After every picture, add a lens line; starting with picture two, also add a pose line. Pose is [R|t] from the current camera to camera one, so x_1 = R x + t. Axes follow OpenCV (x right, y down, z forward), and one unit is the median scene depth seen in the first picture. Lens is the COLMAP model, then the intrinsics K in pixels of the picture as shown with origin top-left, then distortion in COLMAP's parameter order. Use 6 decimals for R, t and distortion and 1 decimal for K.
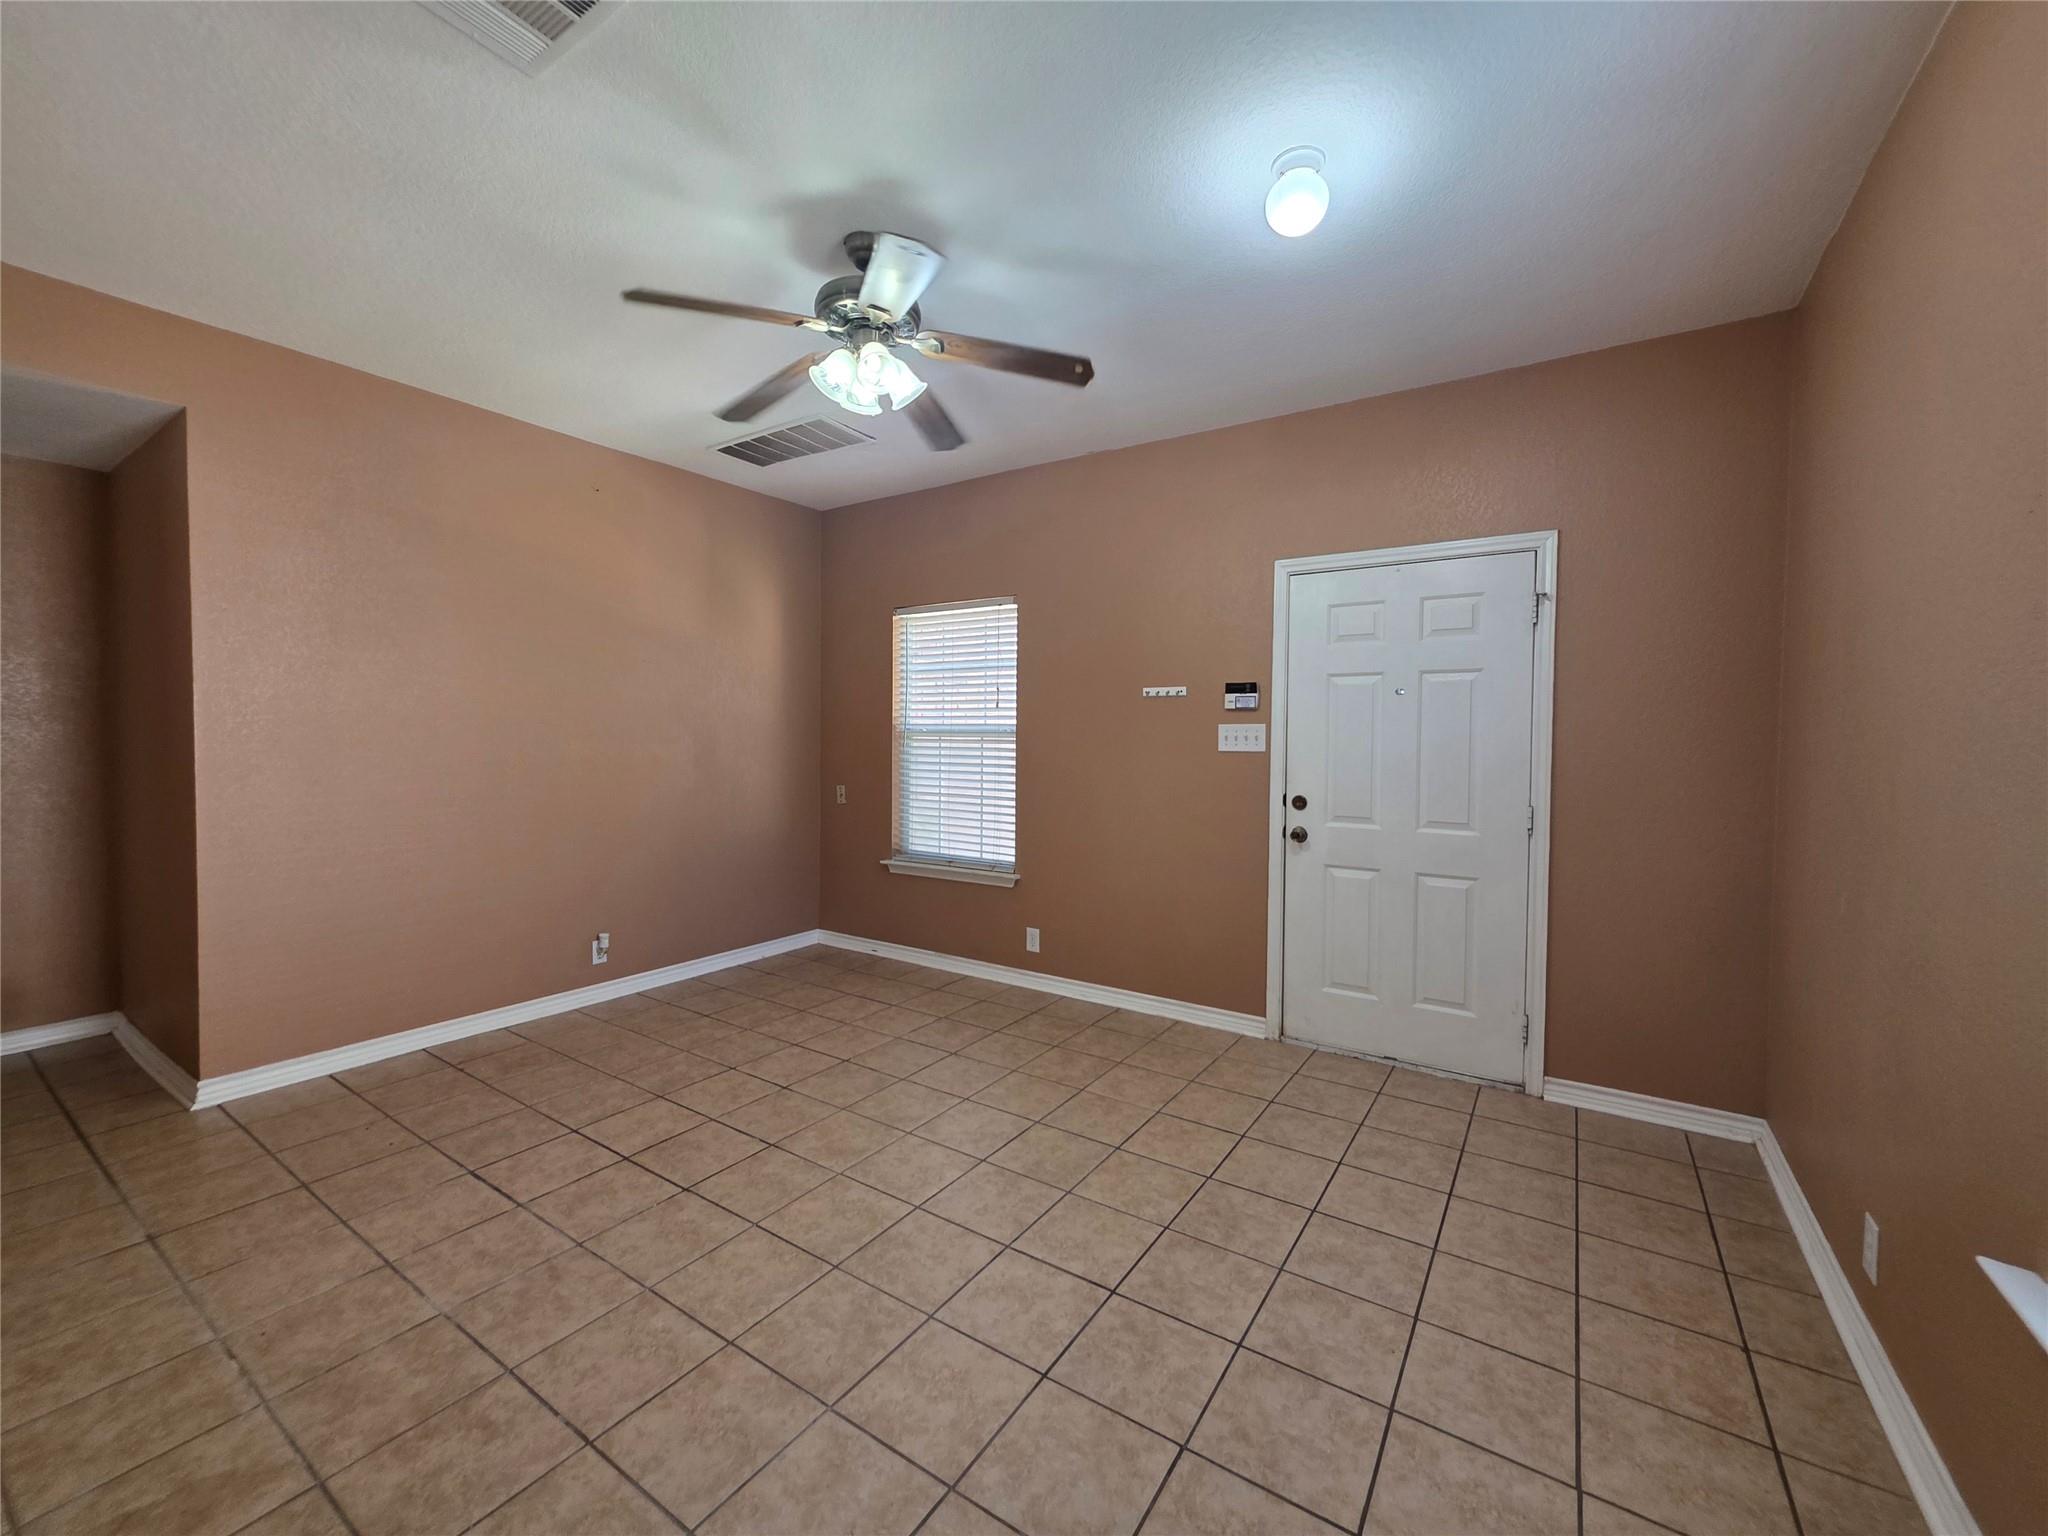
lens RADIAL K [[827.2, 0, 1022.0], [0, 827.2, 777.6], [0, 0, 1]] dist [0.001711, -0.000116]
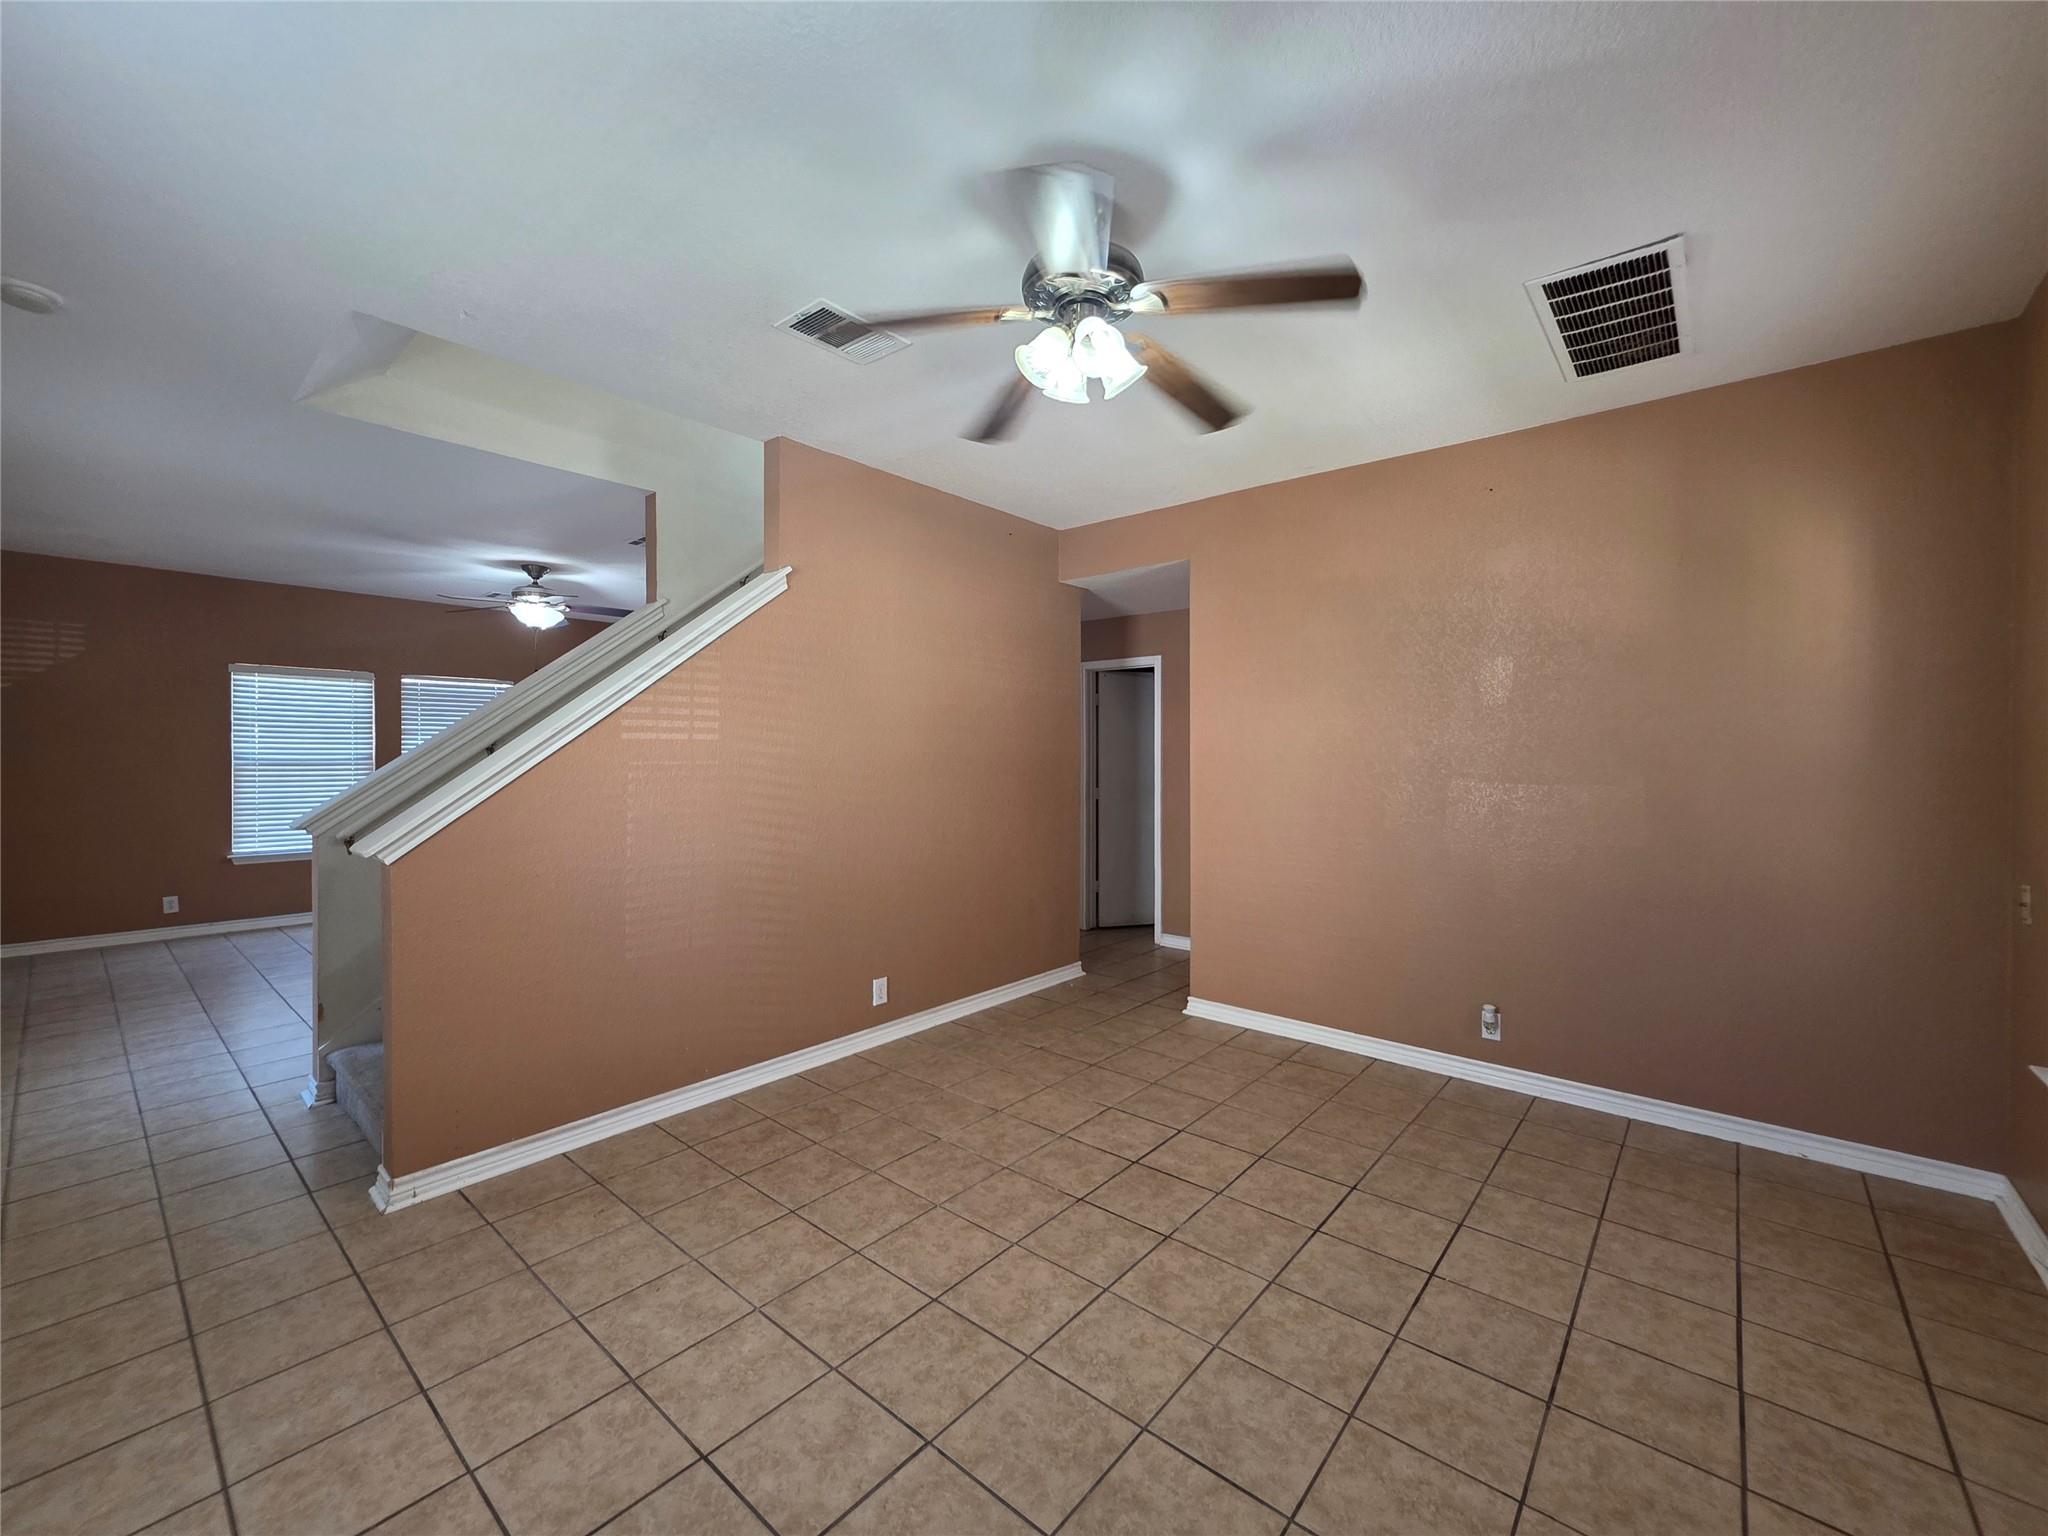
lens RADIAL K [[827.2, 0, 1029.5], [0, 827.2, 773.3], [0, 0, 1]] dist [0.001711, -0.000116]
pose [[-0.114371, 0.013451, -0.993347, 0.607048], [-0.054437, 0.998321, 0.019786, -0.063712], [0.991946, 0.056338, -0.113447, 0.952059]]
